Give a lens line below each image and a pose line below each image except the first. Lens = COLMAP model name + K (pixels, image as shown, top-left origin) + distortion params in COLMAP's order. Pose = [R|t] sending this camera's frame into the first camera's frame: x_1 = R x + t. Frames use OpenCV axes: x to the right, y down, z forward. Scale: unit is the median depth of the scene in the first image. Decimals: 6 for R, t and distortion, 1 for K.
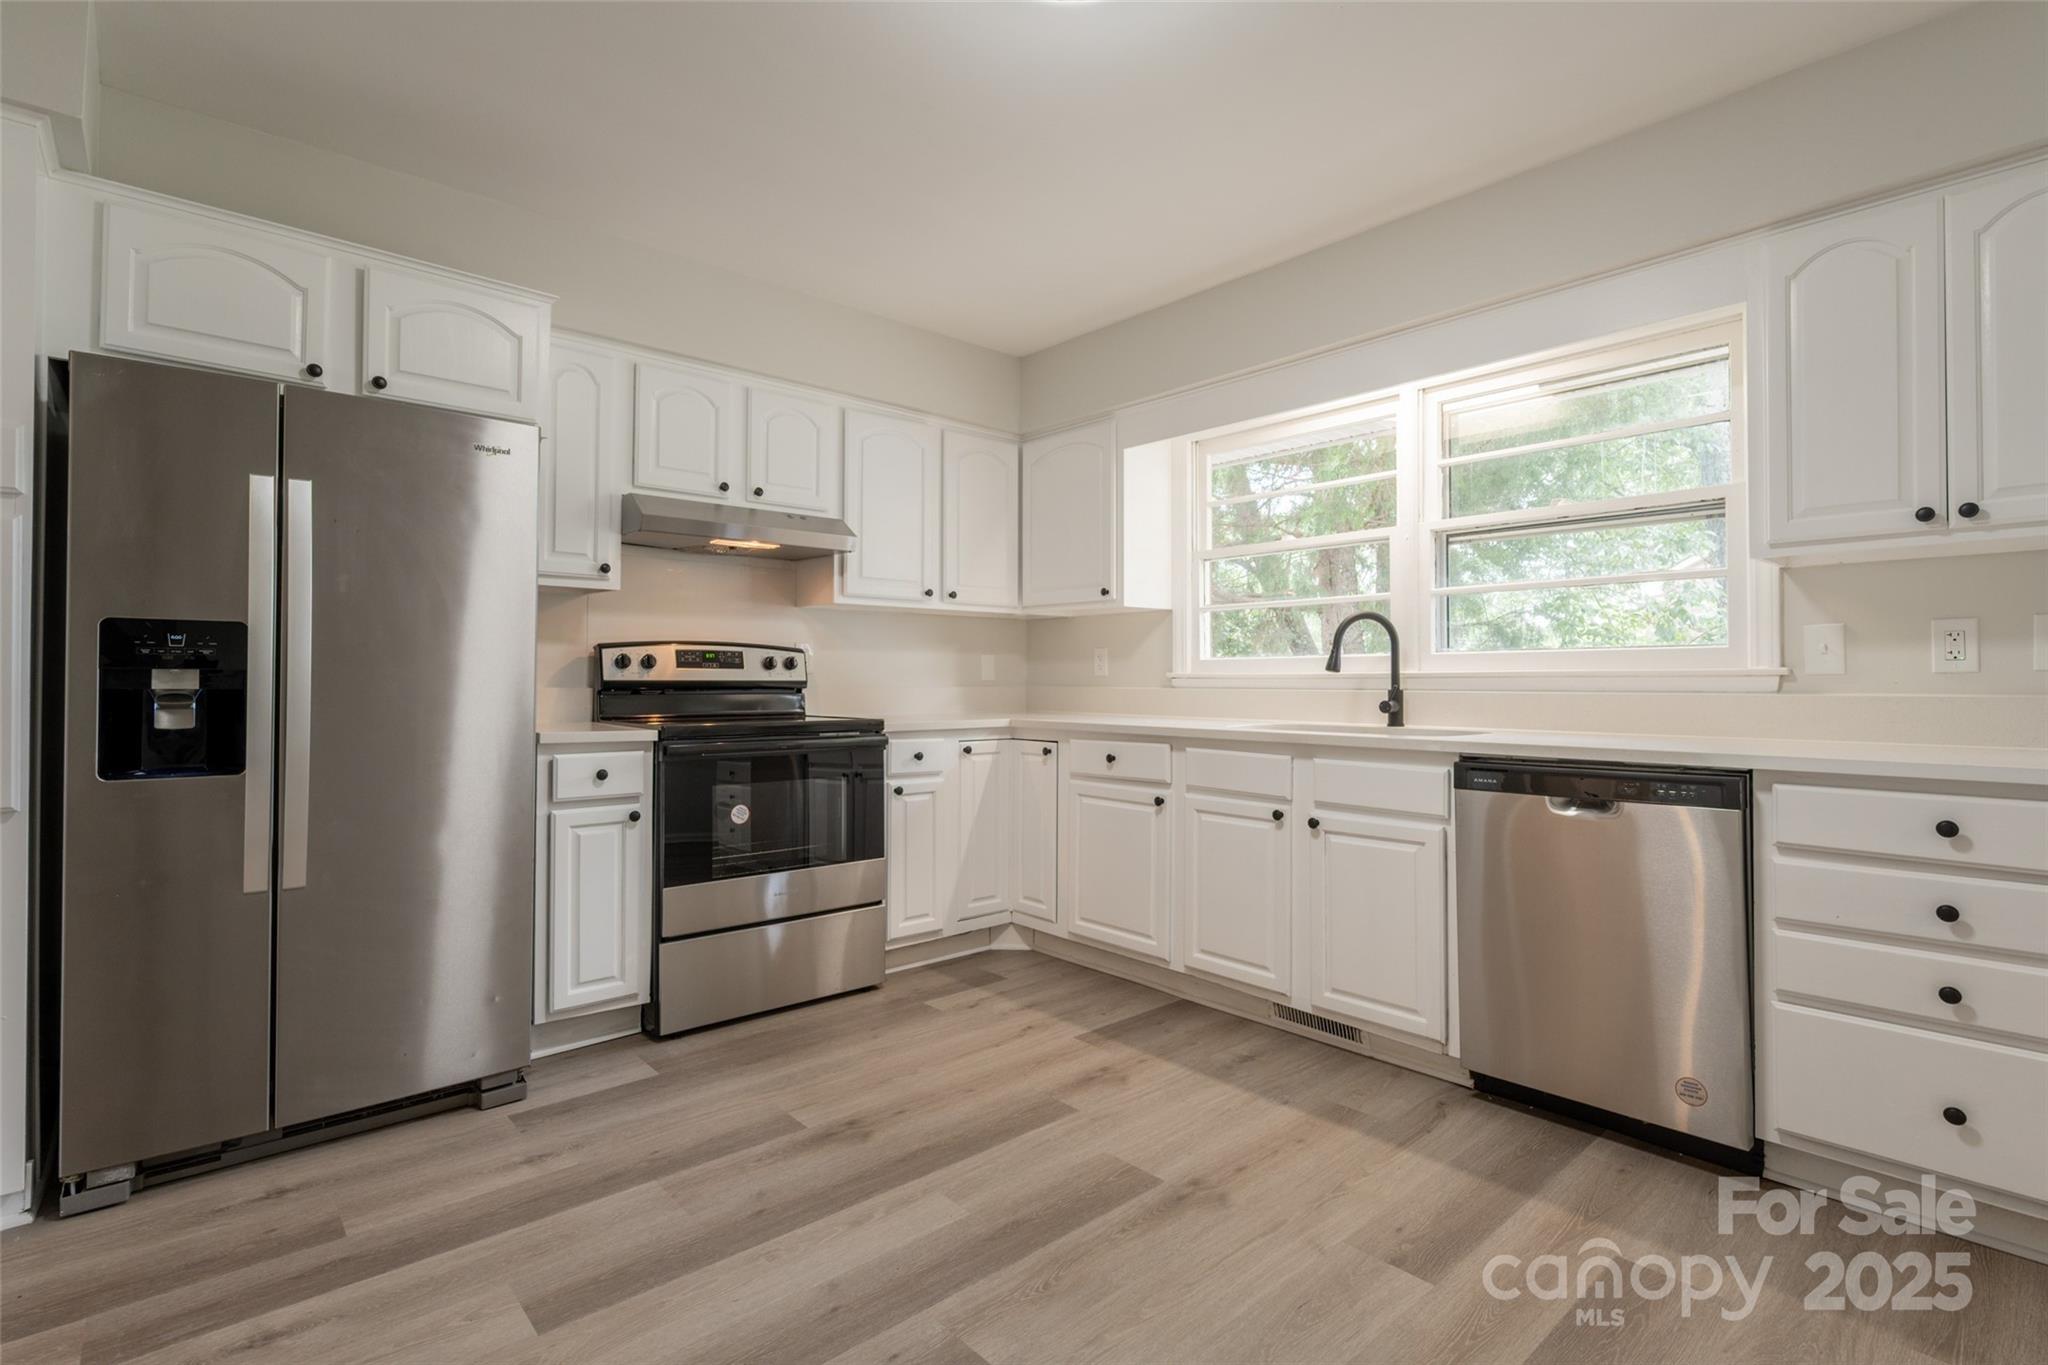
lens RADIAL K [[950.9, 0, 1021.3], [0, 950.9, 677.1], [0, 0, 1]] dist [-0.000305, -0.001219]
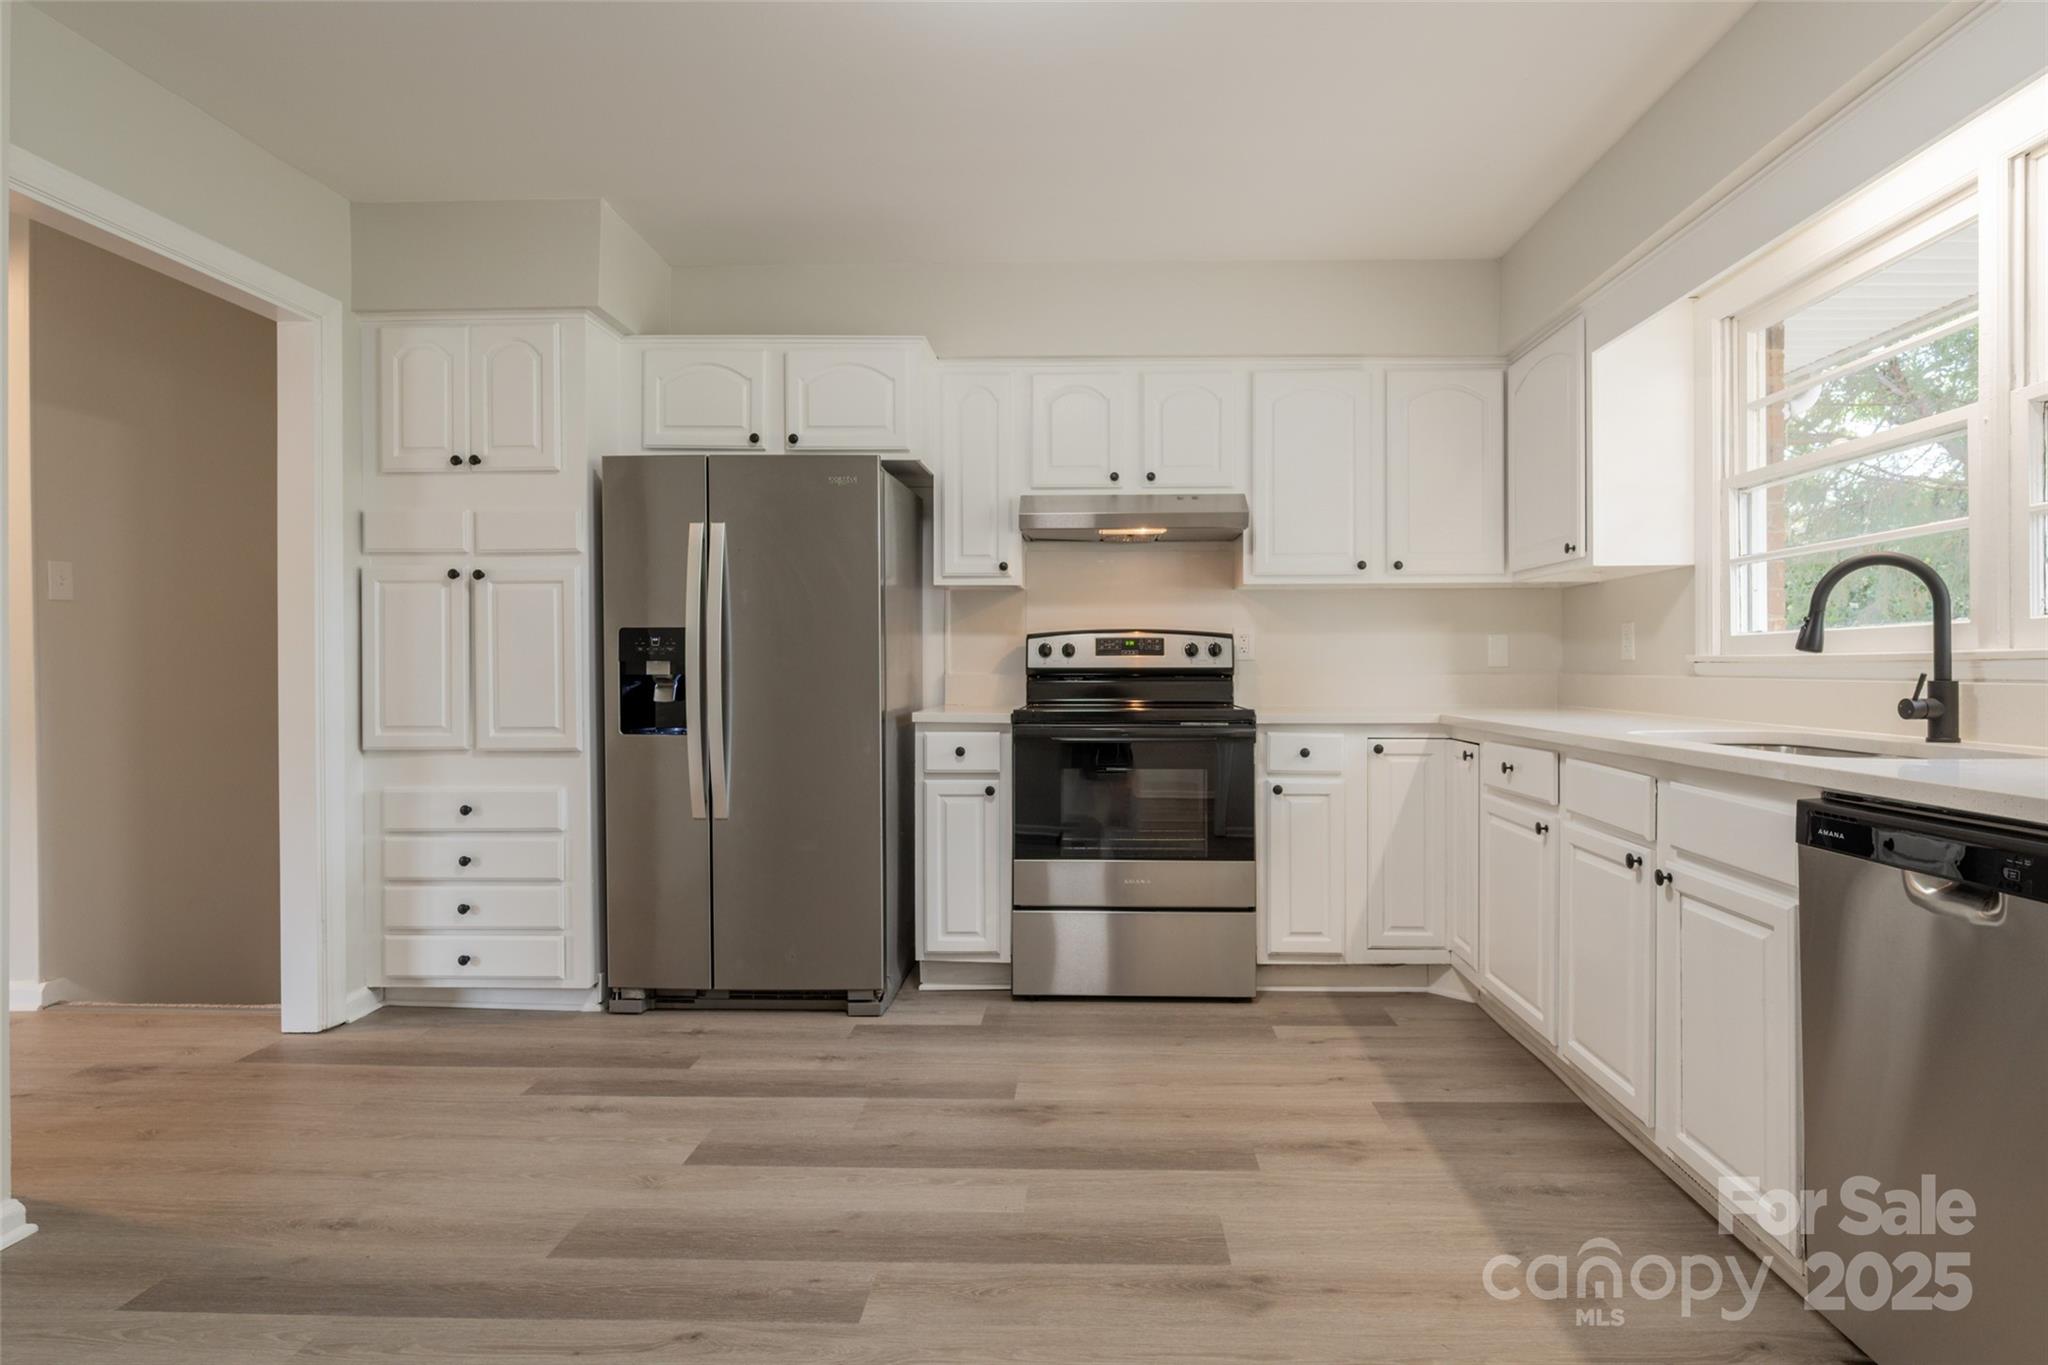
lens RADIAL K [[1031.8, 0, 1028.5], [0, 1031.8, 674.6], [0, 0, 1]] dist [-0.004847, 0.000282]
pose [[0.737924, 0.002723, -0.674878, 0.436521], [0.004811, 0.999945, 0.009295, 0.000500], [0.674866, -0.010106, 0.737871, 0.148539]]
